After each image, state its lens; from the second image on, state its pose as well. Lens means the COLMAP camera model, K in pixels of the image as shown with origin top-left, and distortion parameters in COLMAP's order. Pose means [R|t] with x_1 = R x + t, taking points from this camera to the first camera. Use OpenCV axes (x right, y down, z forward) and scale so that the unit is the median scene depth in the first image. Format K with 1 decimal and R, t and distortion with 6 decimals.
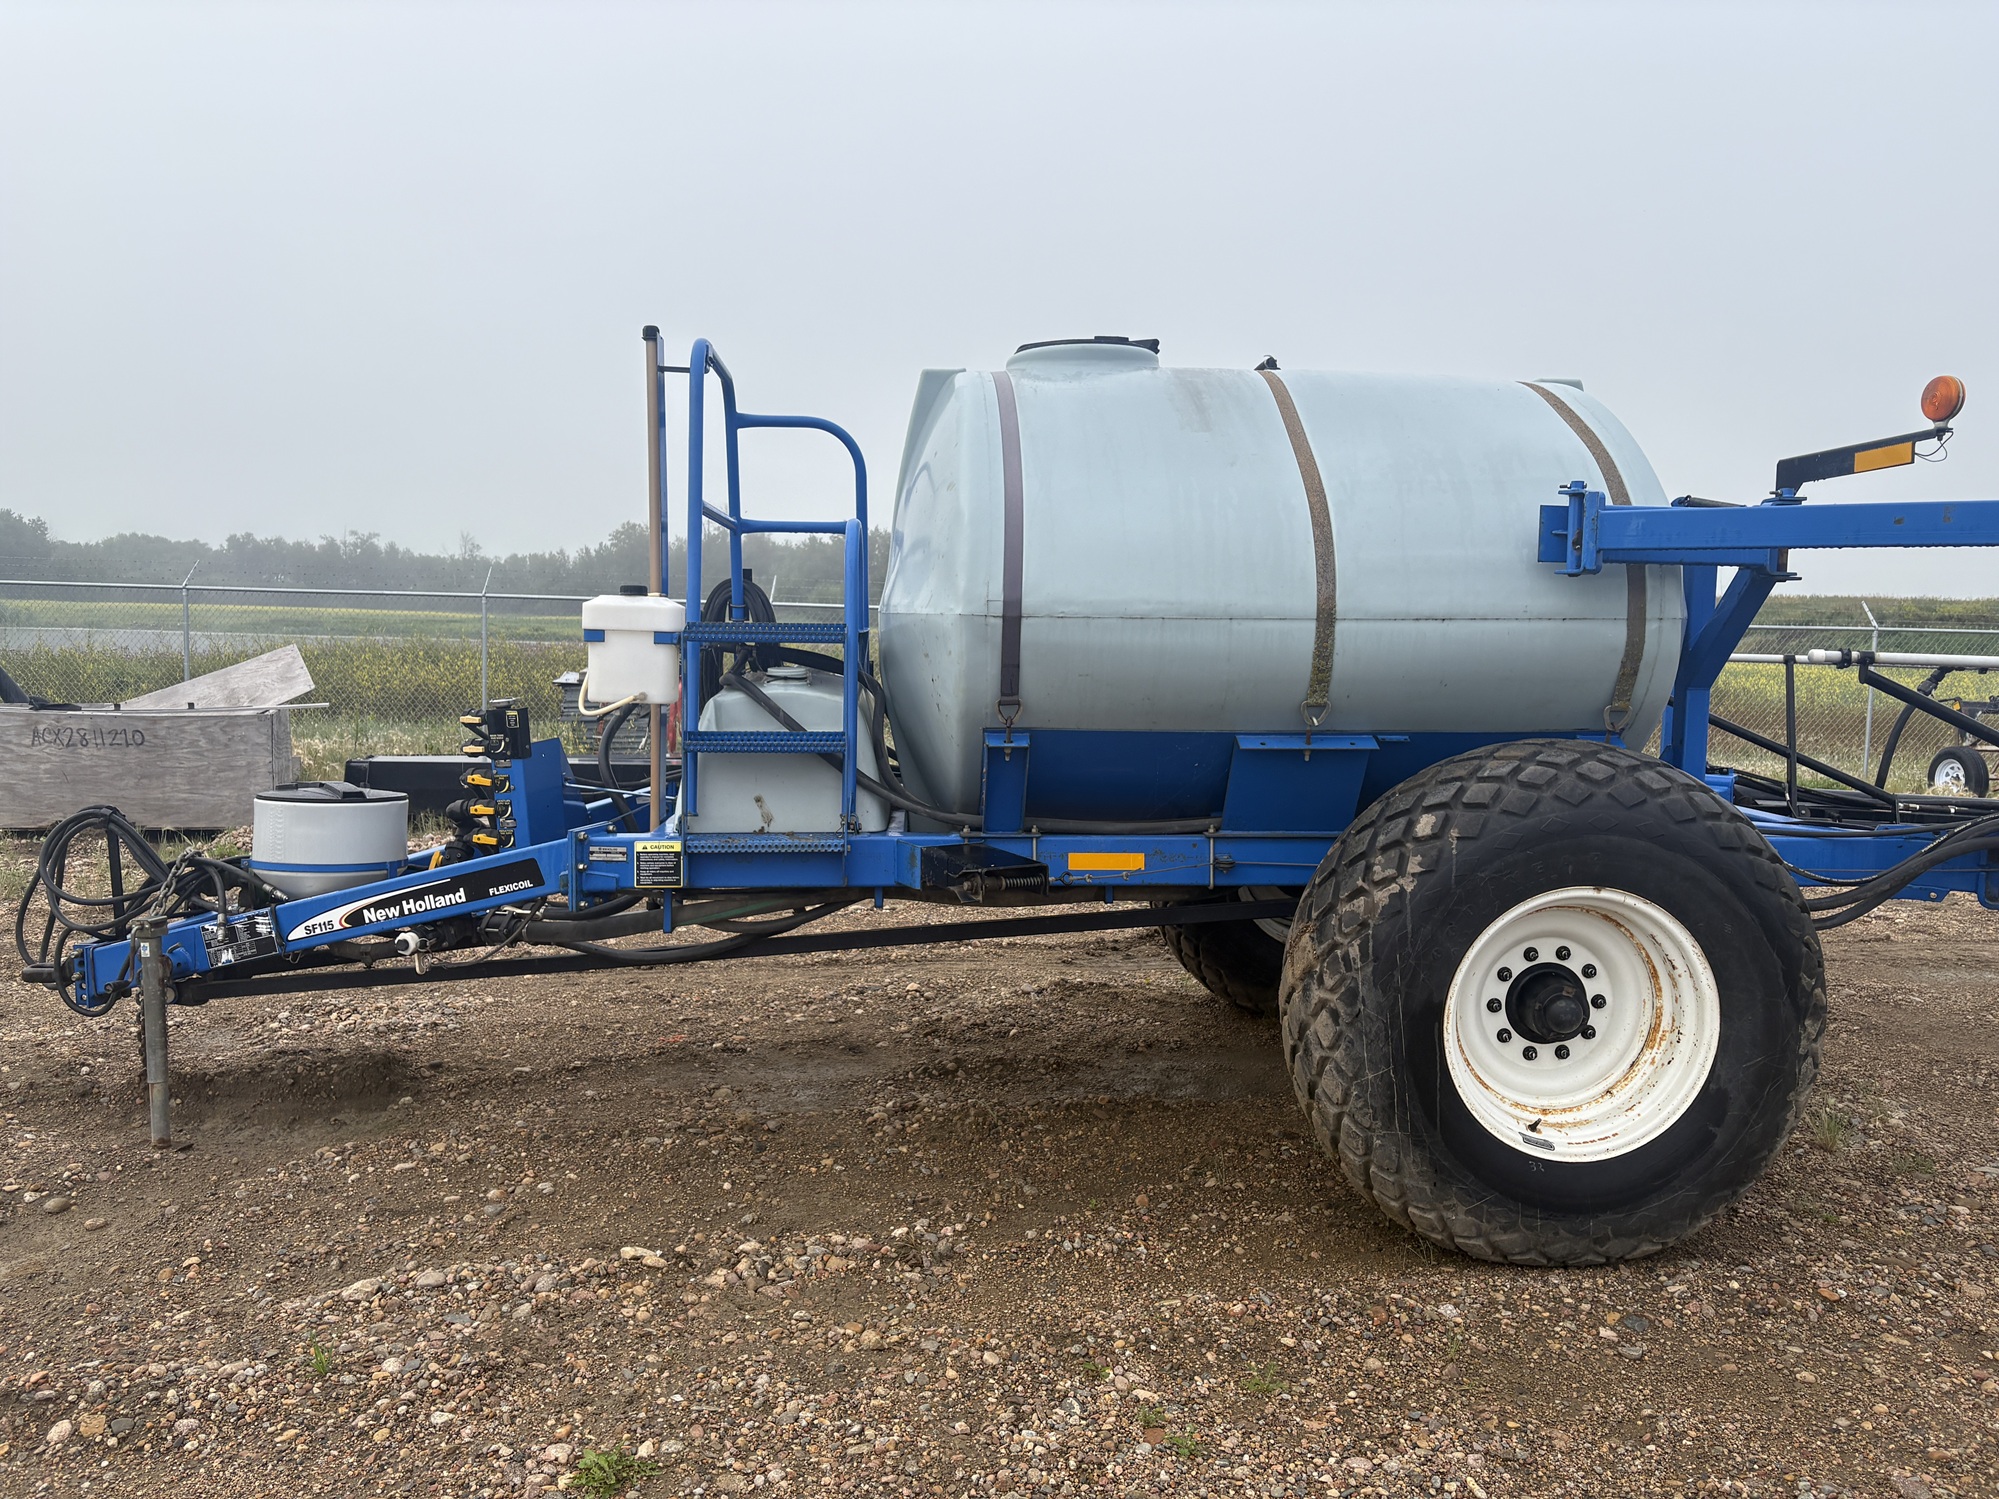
lens RADIAL K [[1523.0, 0, 995.5], [0, 1523.0, 726.4], [0, 0, 1]] dist [0.047972, 0.000517]
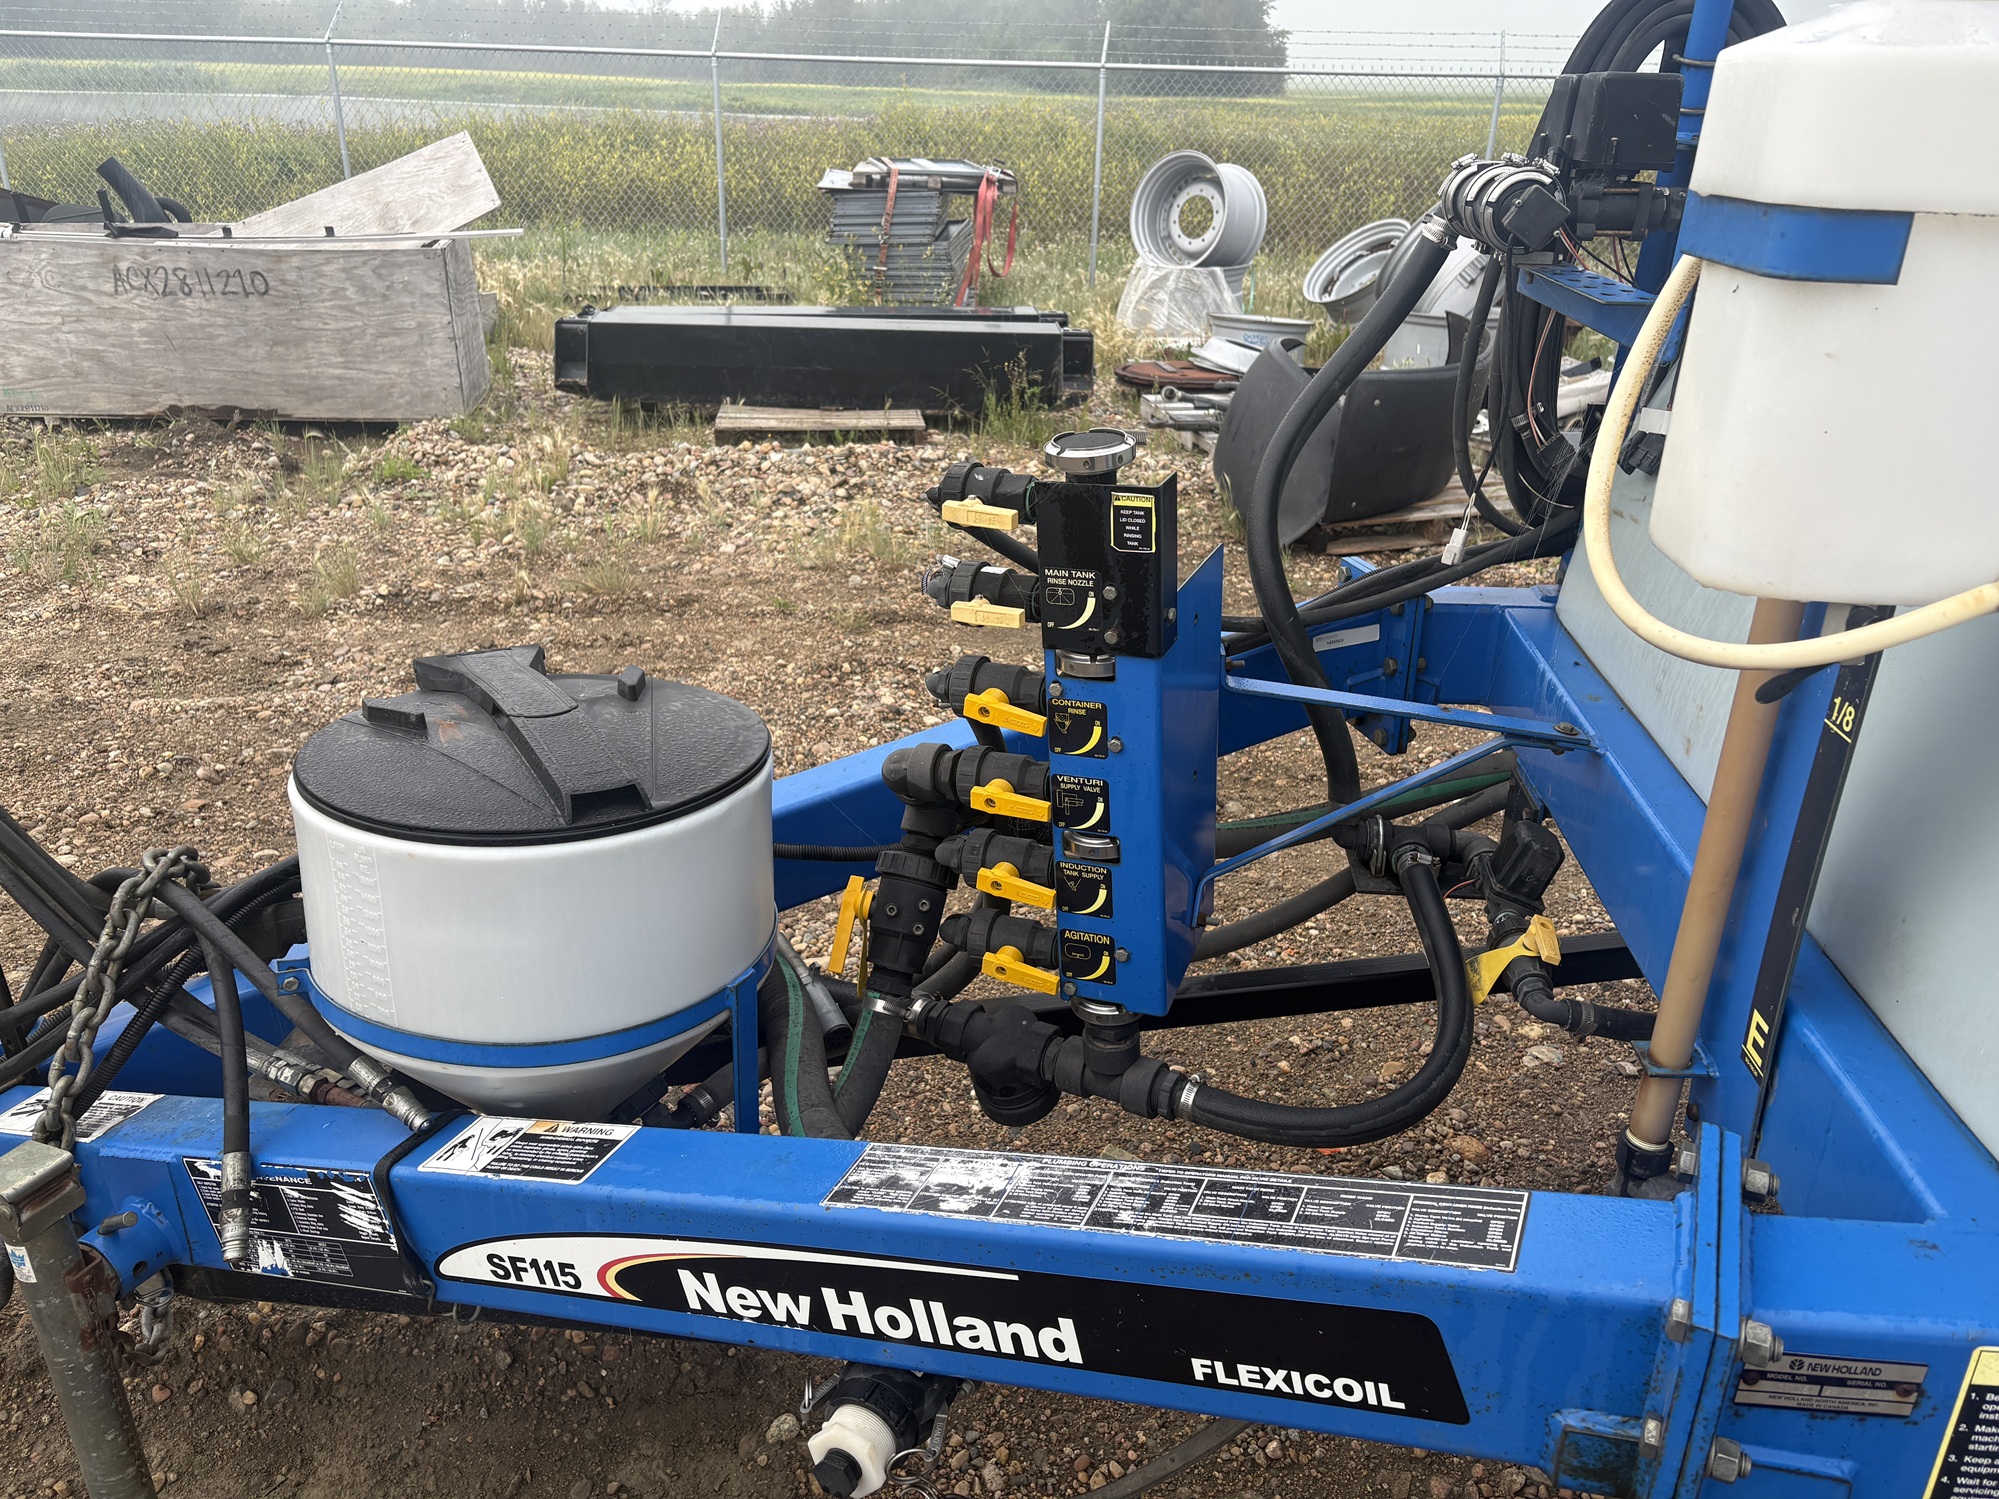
lens RADIAL K [[1506.1, 0, 999.4], [0, 1506.1, 722.8], [0, 0, 1]] dist [0.052813, -0.042939]
pose [[0.992033, 0.049200, -0.115970, -0.148739], [-0.009350, 0.946798, 0.321693, -0.027853], [0.125627, -0.318046, 0.939715, 0.355007]]
